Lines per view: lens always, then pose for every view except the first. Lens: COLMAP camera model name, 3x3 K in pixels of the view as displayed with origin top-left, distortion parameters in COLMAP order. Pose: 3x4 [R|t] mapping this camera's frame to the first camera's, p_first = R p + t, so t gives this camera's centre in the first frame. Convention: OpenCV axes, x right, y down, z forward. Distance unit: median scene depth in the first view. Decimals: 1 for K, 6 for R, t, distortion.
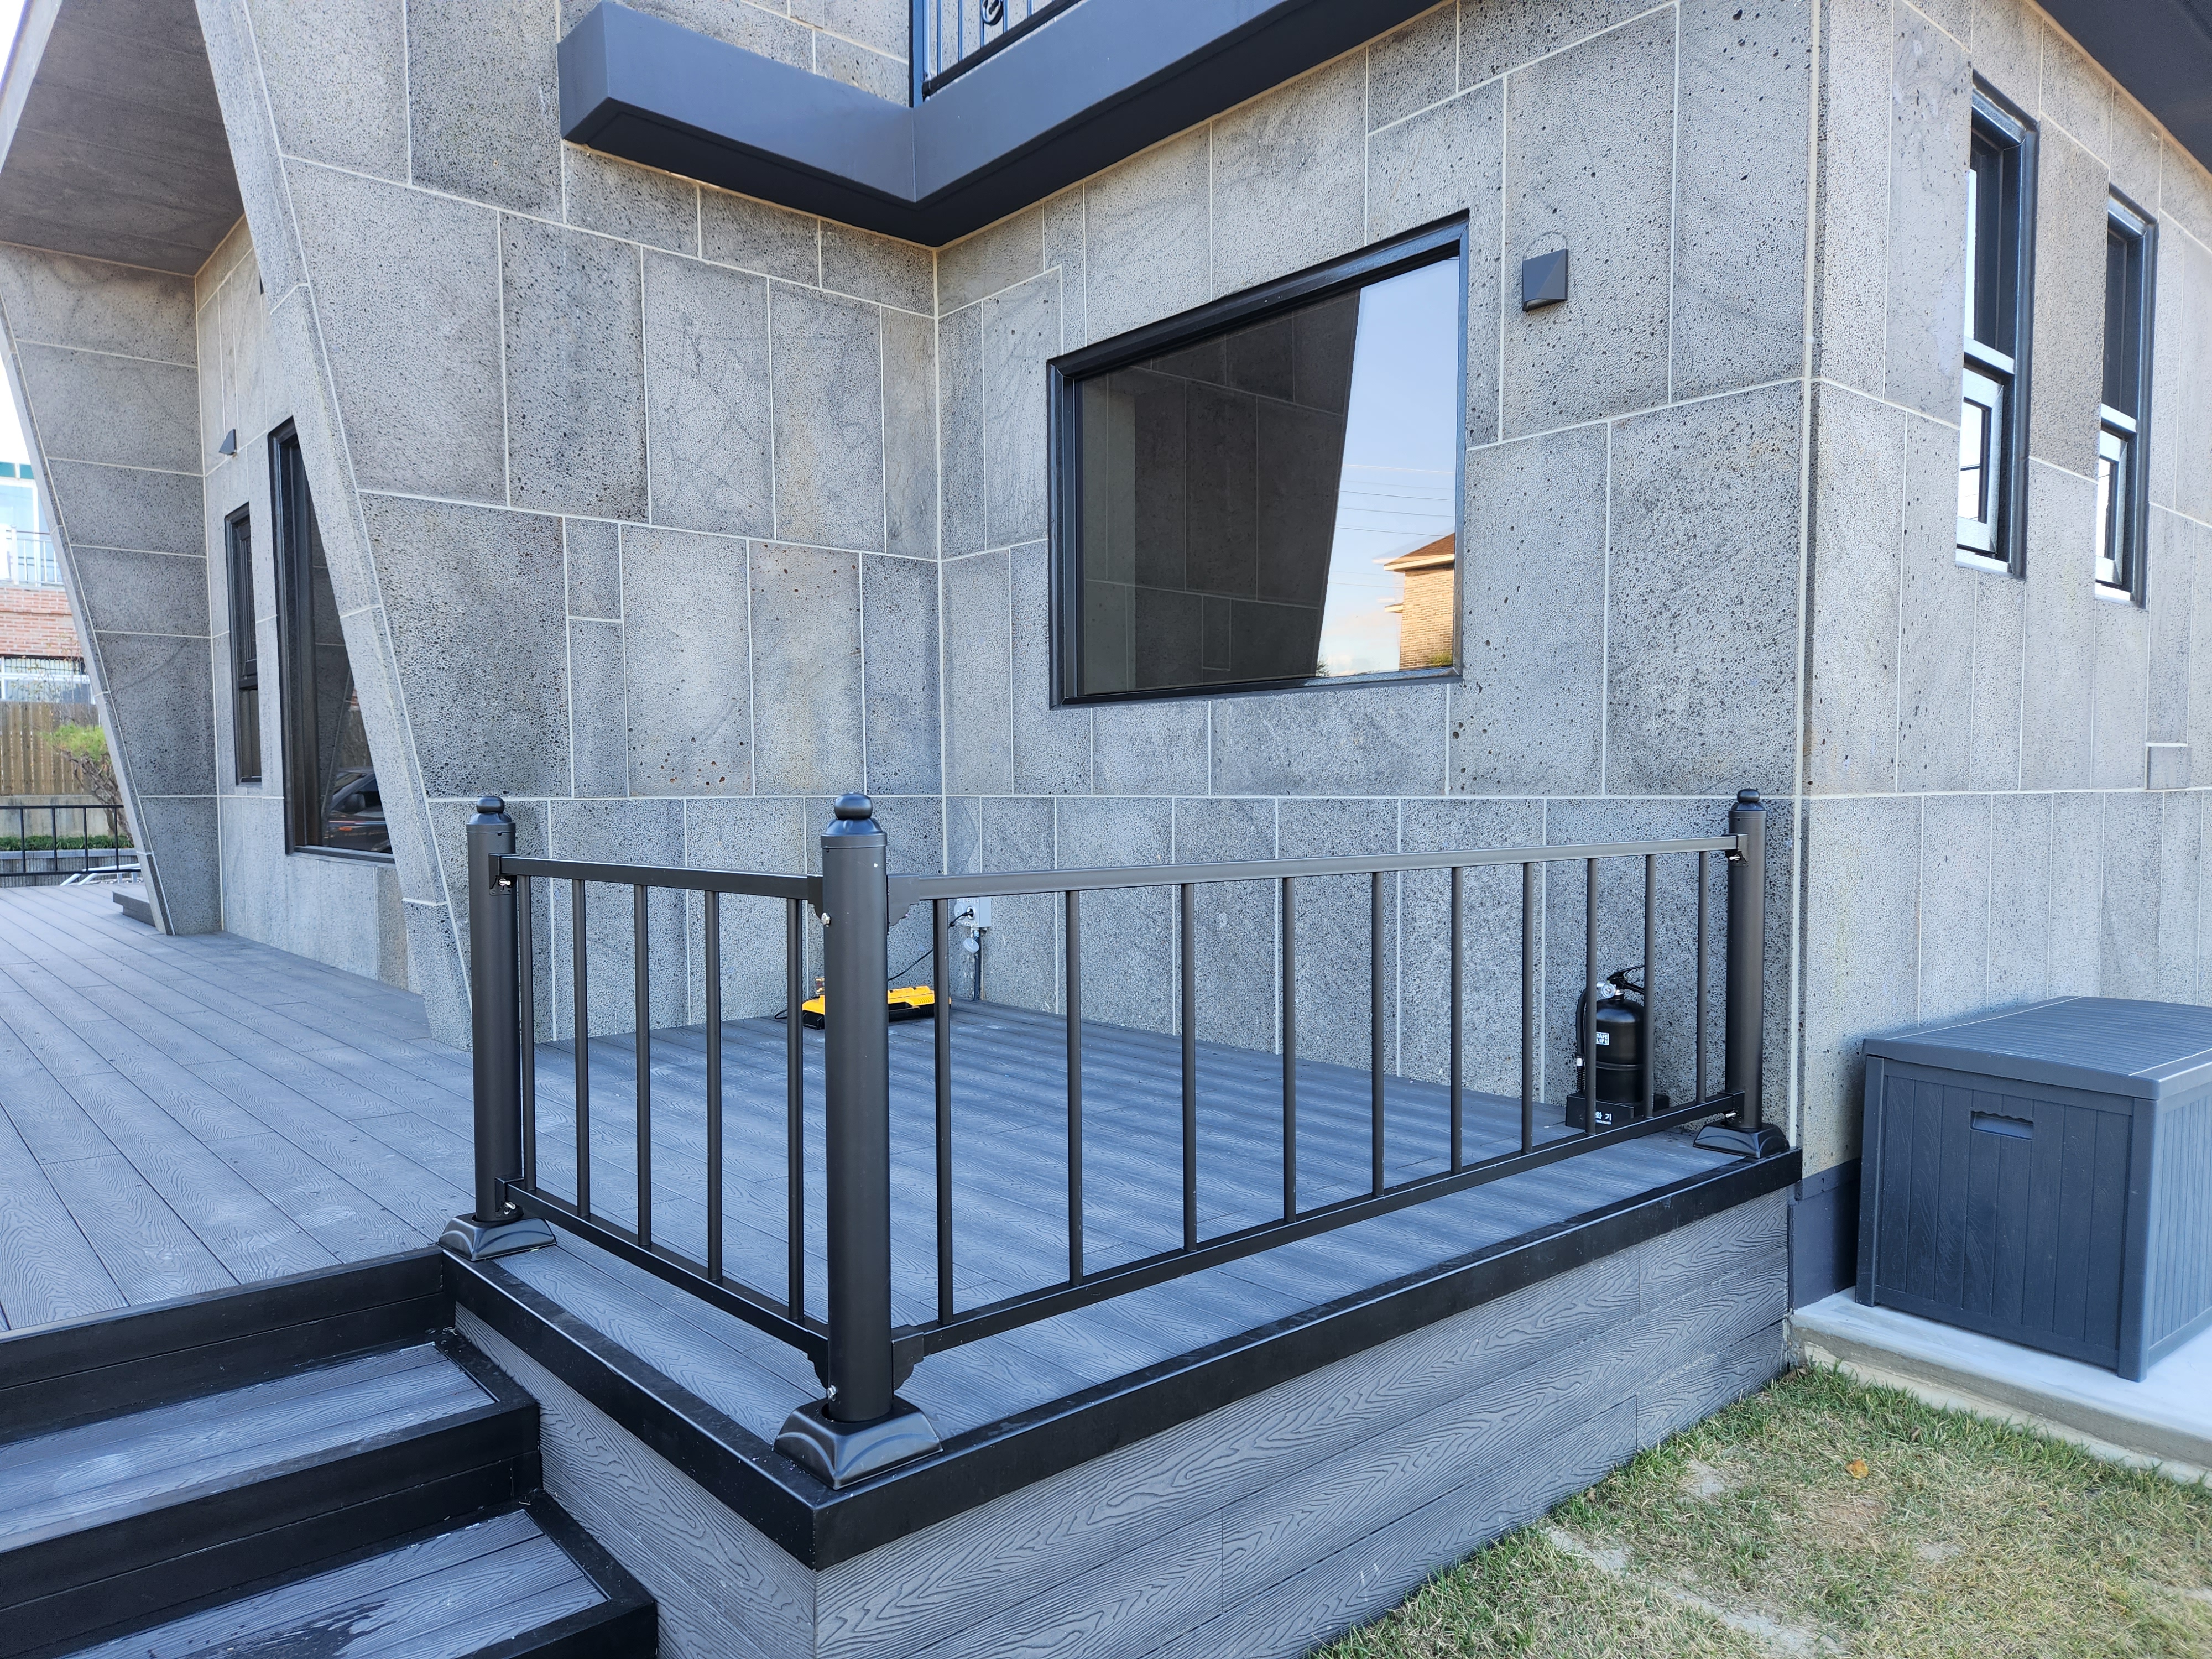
lens RADIAL K [[1472.6, 0, 1109.8], [0, 1472.6, 859.8], [0, 0, 1]] dist [0.080683, -0.079190]
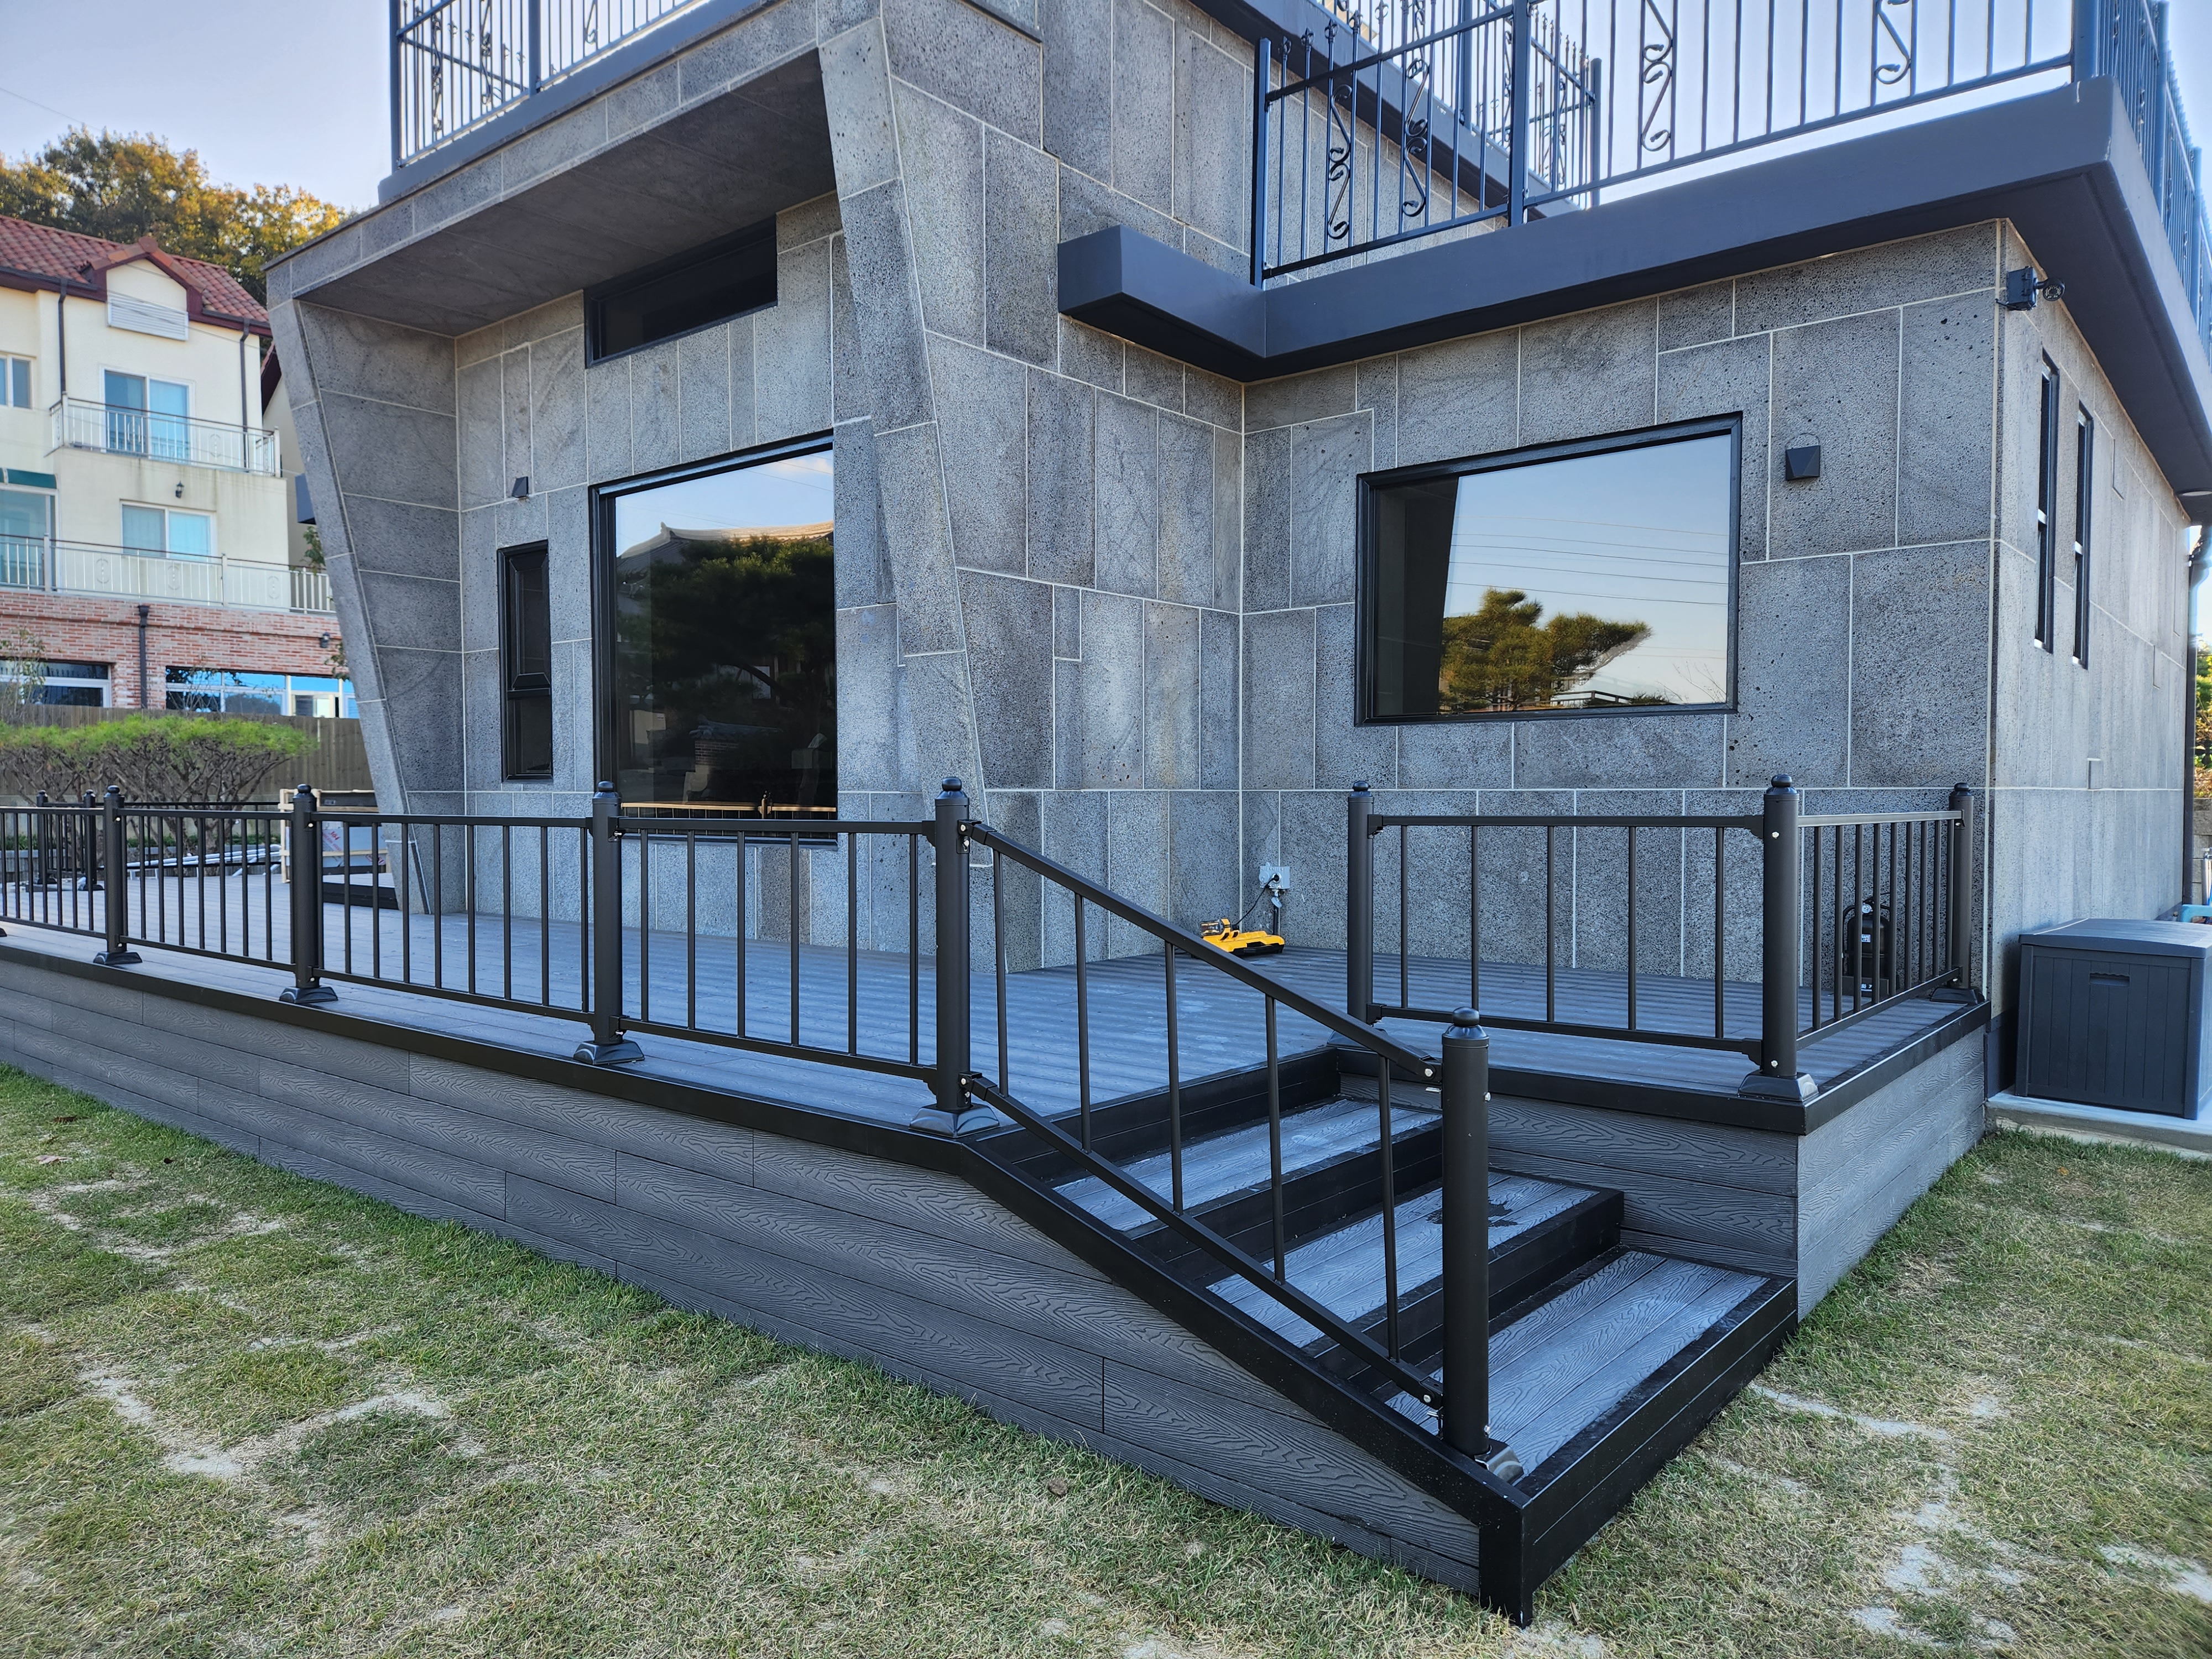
lens RADIAL K [[1463.6, 0, 1106.0], [0, 1463.6, 829.5], [0, 0, 1]] dist [0.089598, -0.093187]
pose [[0.987427, -0.000211, 0.158075, -0.531047], [0.004140, 0.999691, -0.024526, 0.028143], [-0.158021, 0.024872, 0.987122, -0.333383]]
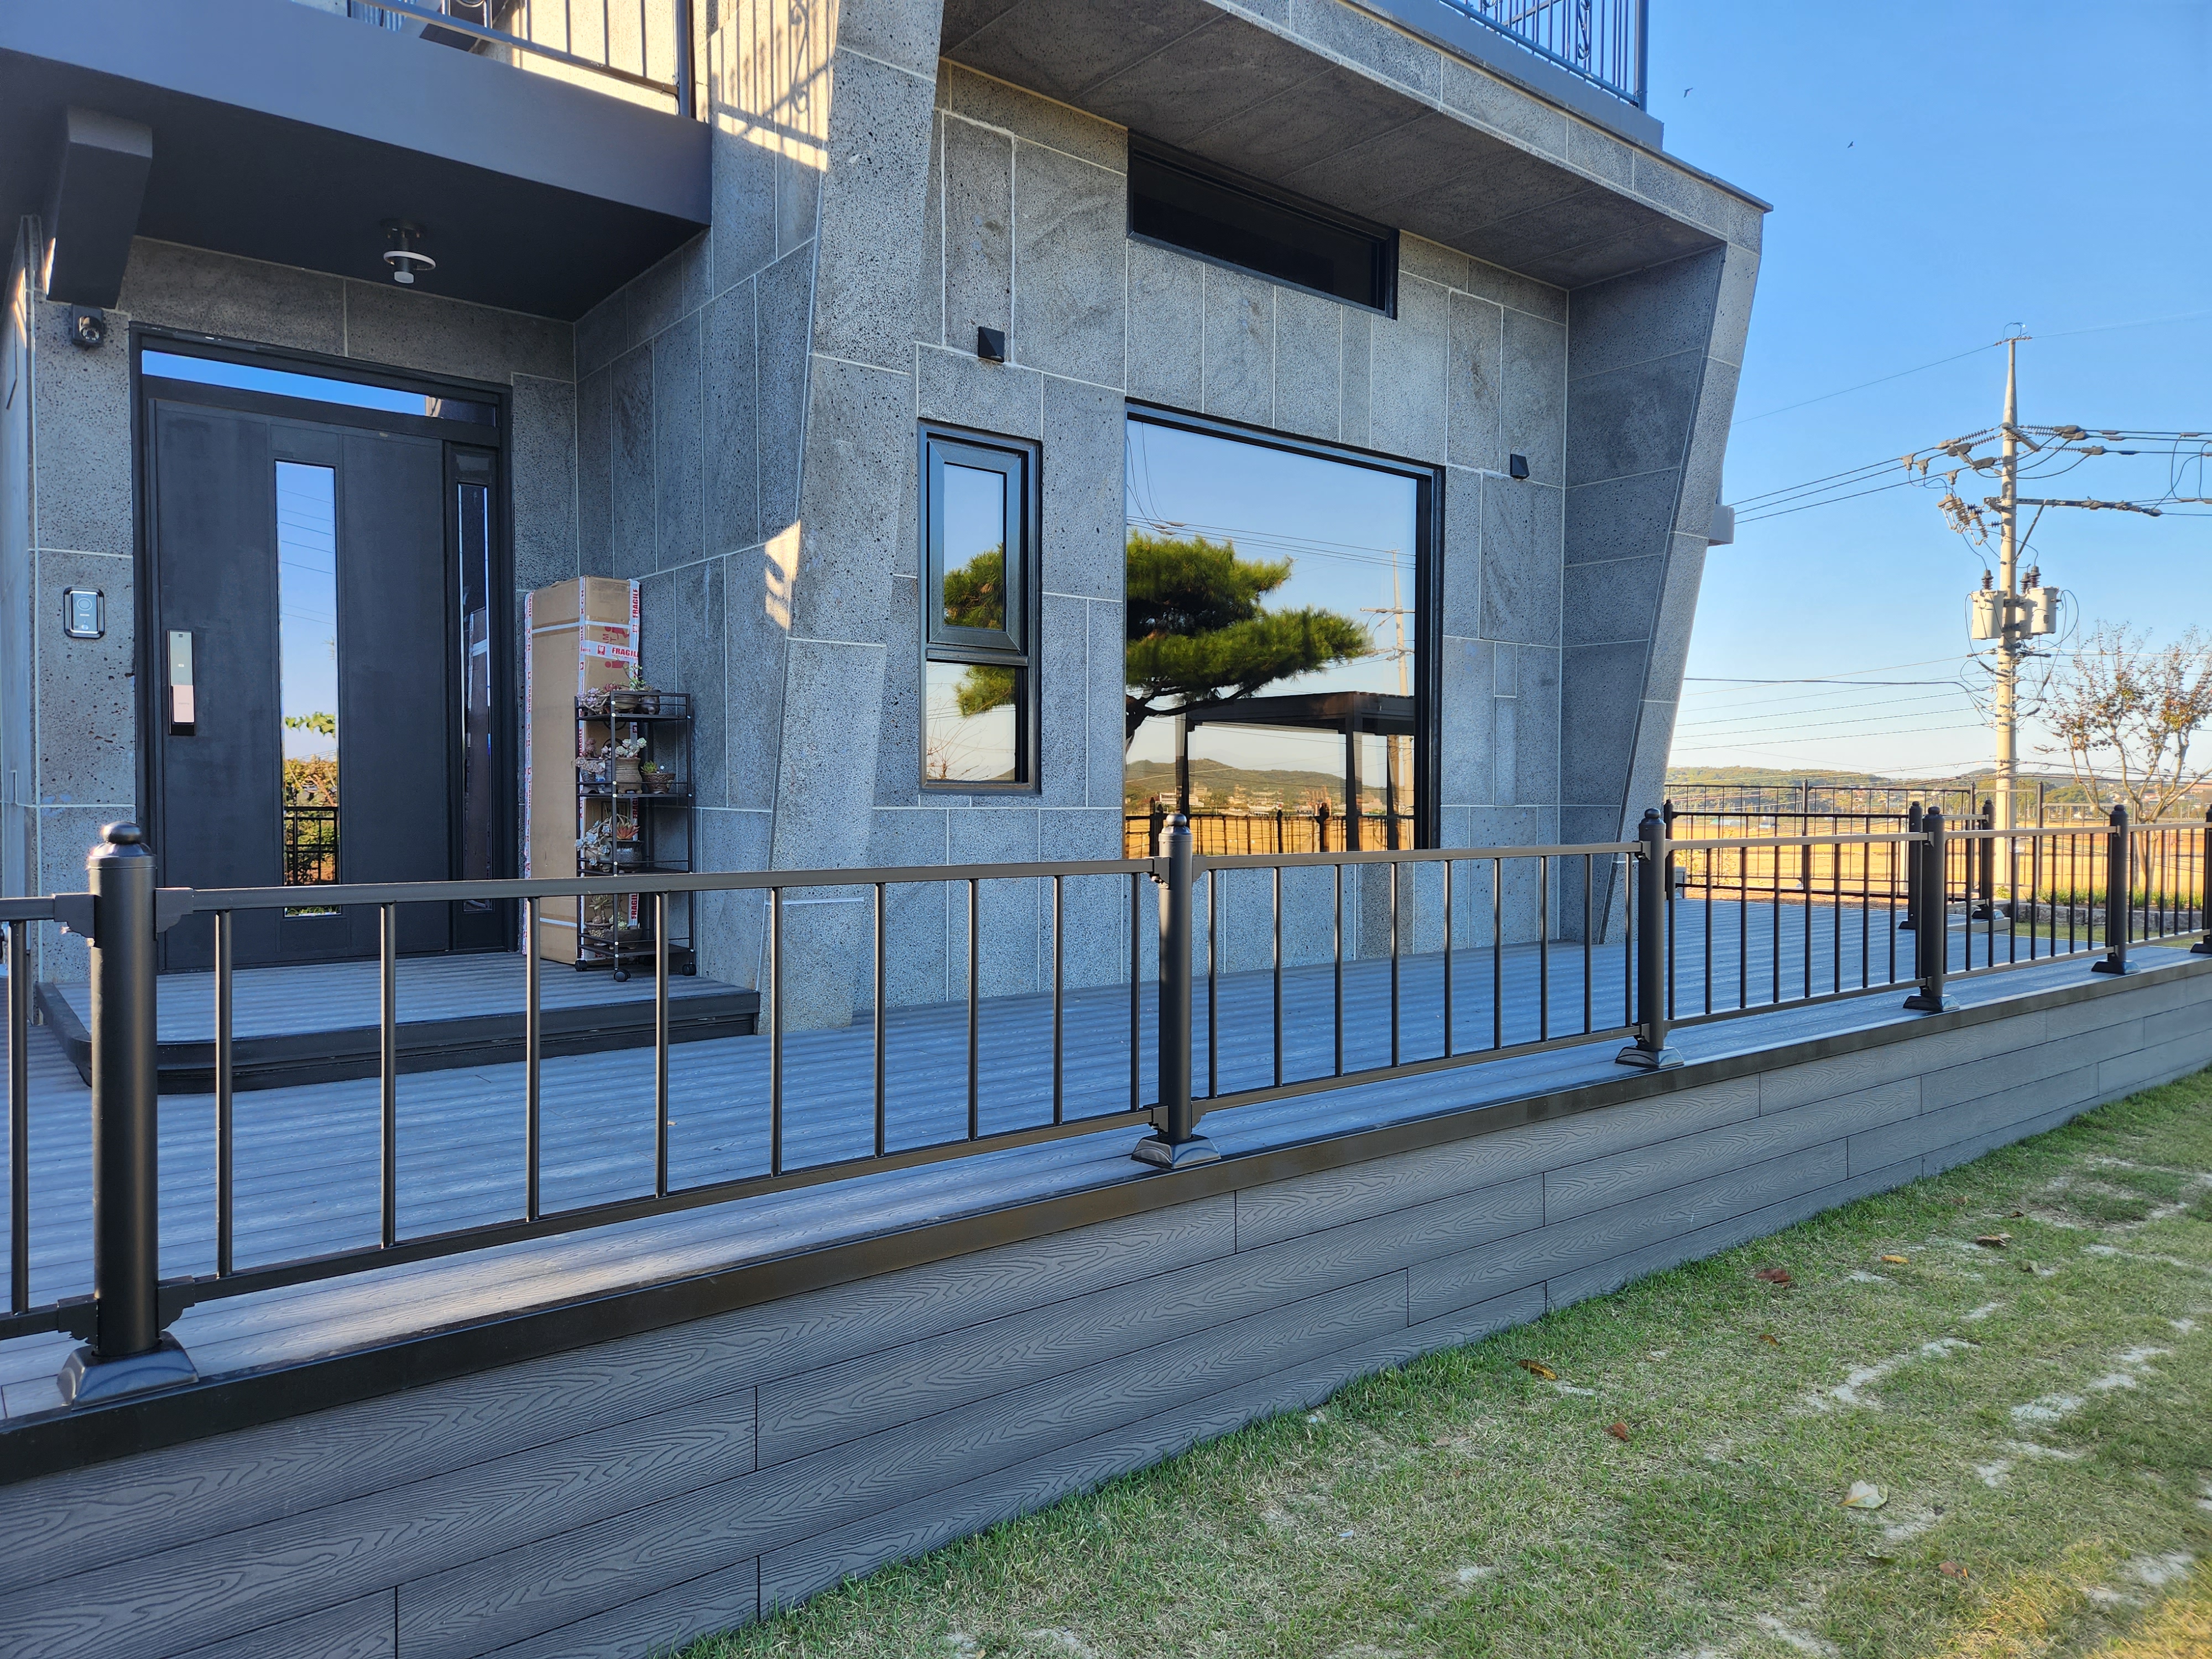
lens RADIAL K [[1488.8, 0, 1123.7], [0, 1488.8, 835.6], [0, 0, 1]] dist [0.083955, -0.079515]
pose [[0.029002, -0.013607, 0.999487, -2.240653], [0.054818, 0.998424, 0.012002, -0.056374], [-0.998075, 0.054442, 0.029702, 1.532340]]
